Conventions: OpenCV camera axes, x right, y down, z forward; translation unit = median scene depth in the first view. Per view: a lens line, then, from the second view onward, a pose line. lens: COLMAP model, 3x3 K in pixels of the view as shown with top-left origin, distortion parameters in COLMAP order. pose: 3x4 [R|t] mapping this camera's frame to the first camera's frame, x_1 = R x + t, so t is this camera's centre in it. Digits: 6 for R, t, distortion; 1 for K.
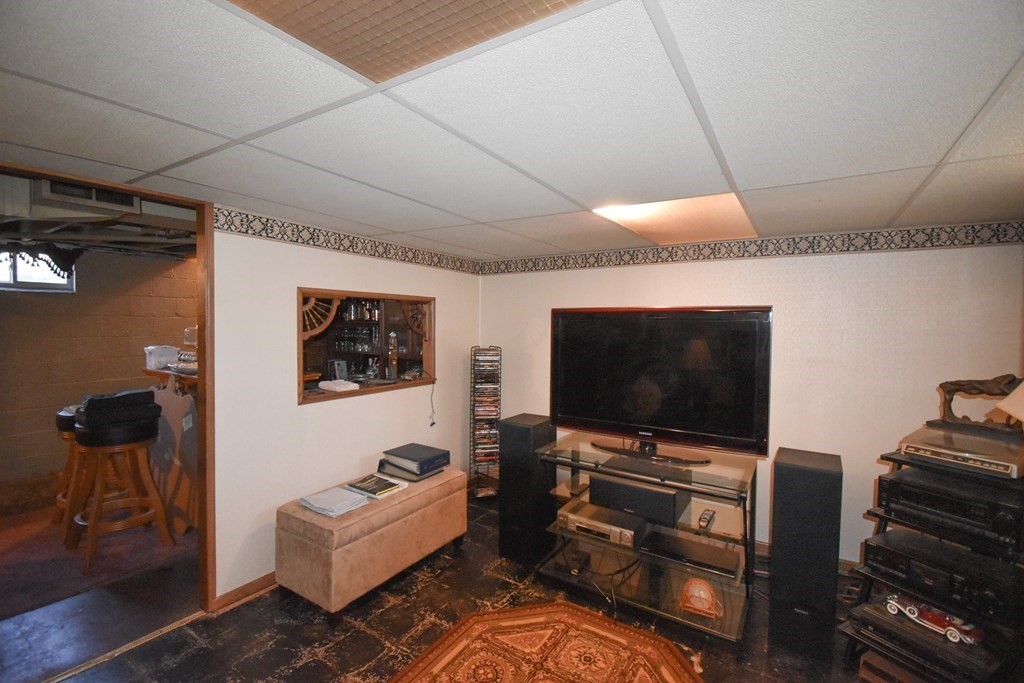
lens RADIAL K [[443.4, 0, 515.1], [0, 443.4, 335.0], [0, 0, 1]] dist [0.001093, -0.016207]
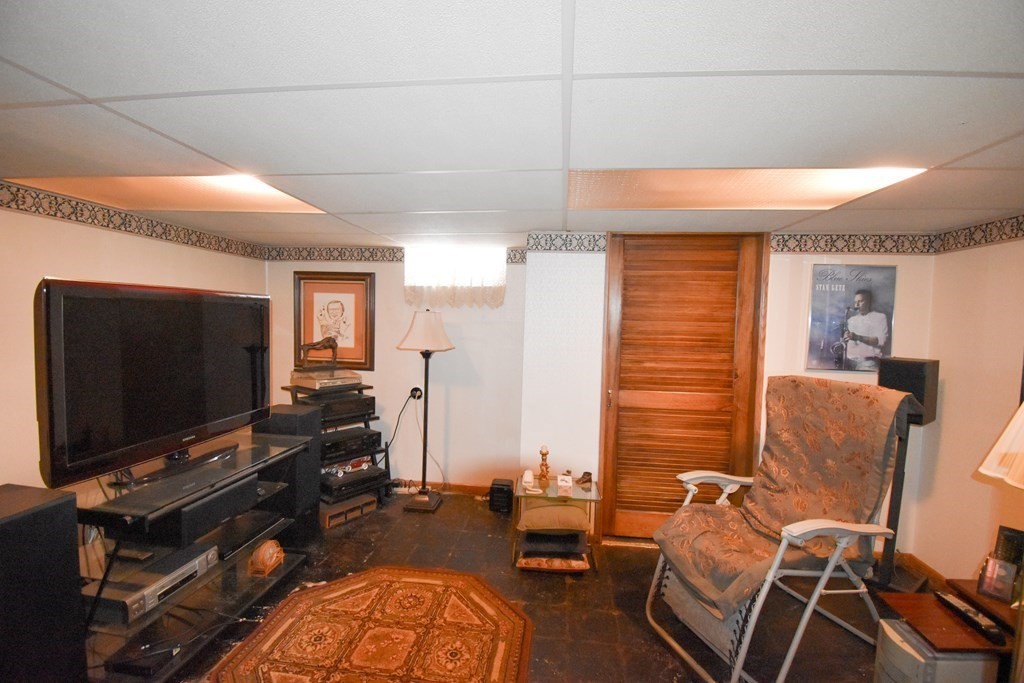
lens RADIAL K [[446.9, 0, 510.3], [0, 446.9, 339.6], [0, 0, 1]] dist [-0.000494, -0.022902]
pose [[-0.424783, -0.059948, 0.903308, -0.808289], [0.001276, 0.997764, 0.066817, -0.023264], [-0.905294, 0.029535, -0.423757, 0.897046]]
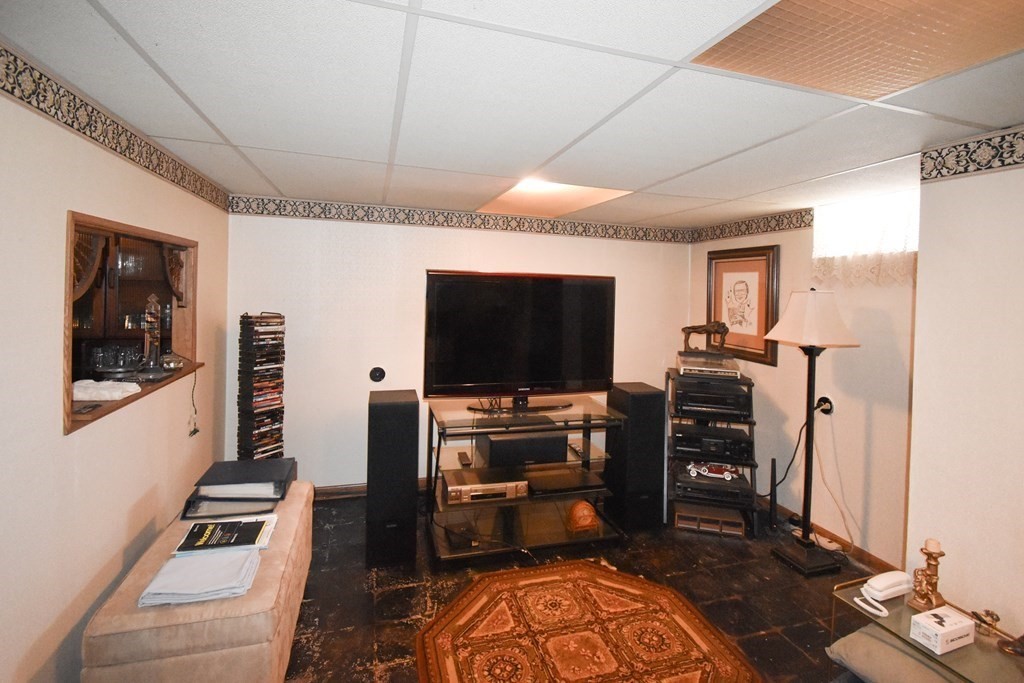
lens RADIAL K [[468.5, 0, 517.8], [0, 468.5, 301.1], [0, 0, 1]] dist [0.002424, -0.018208]
pose [[0.657120, -0.004894, 0.753770, -0.649508], [-0.001178, 0.999971, 0.007519, -0.001168], [-0.753785, -0.005829, 0.657095, 0.296024]]
